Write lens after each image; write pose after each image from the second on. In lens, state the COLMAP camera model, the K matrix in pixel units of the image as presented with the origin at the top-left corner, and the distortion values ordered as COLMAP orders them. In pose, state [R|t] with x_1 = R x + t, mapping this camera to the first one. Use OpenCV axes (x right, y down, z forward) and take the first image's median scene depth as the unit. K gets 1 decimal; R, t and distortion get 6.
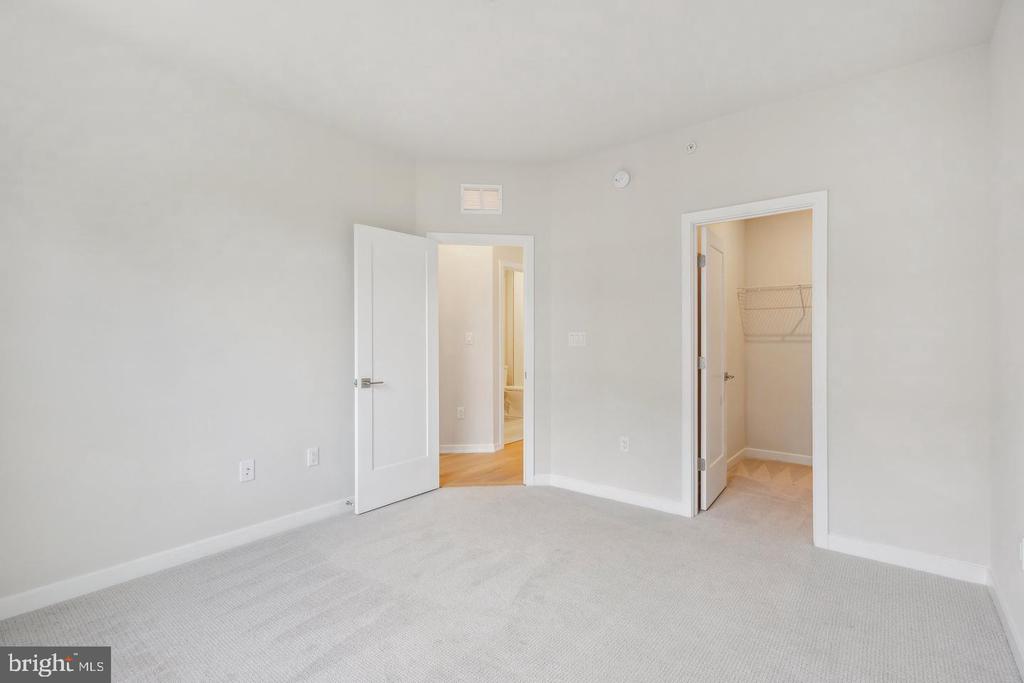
lens RADIAL K [[470.5, 0, 510.2], [0, 470.5, 339.5], [0, 0, 1]] dist [0.011853, 0.000084]
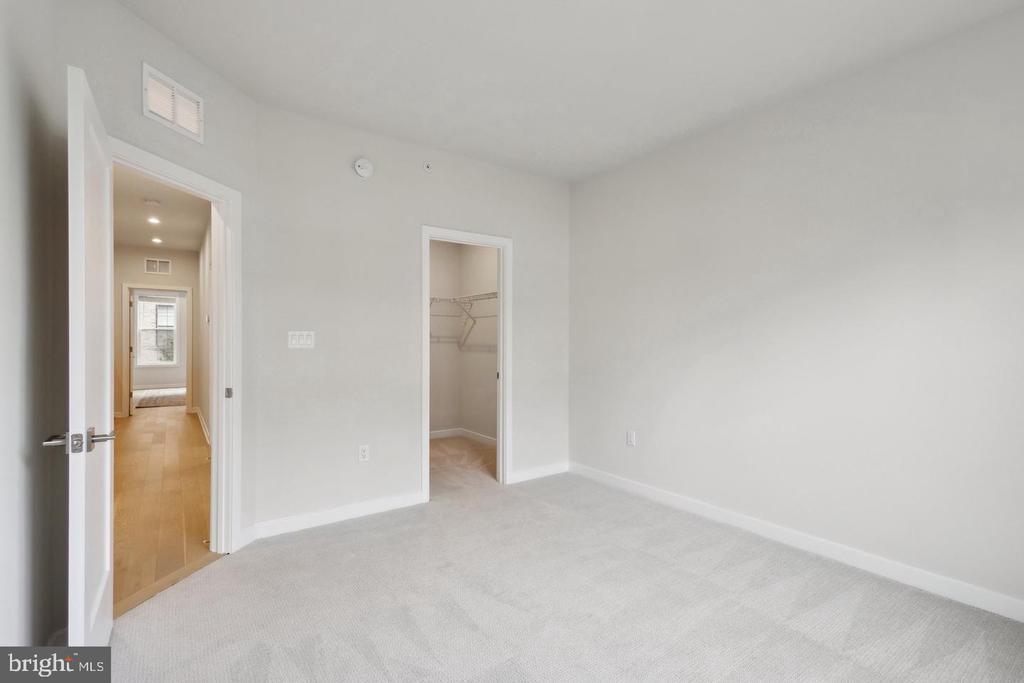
lens RADIAL K [[485.3, 0, 512.0], [0, 485.3, 341.5], [0, 0, 1]] dist [0.013983, 0.000168]
pose [[0.272938, 0.000176, 0.962032, -0.564197], [-0.007829, 0.999967, 0.002038, -0.003452], [-0.962000, -0.008088, 0.272930, 0.431545]]
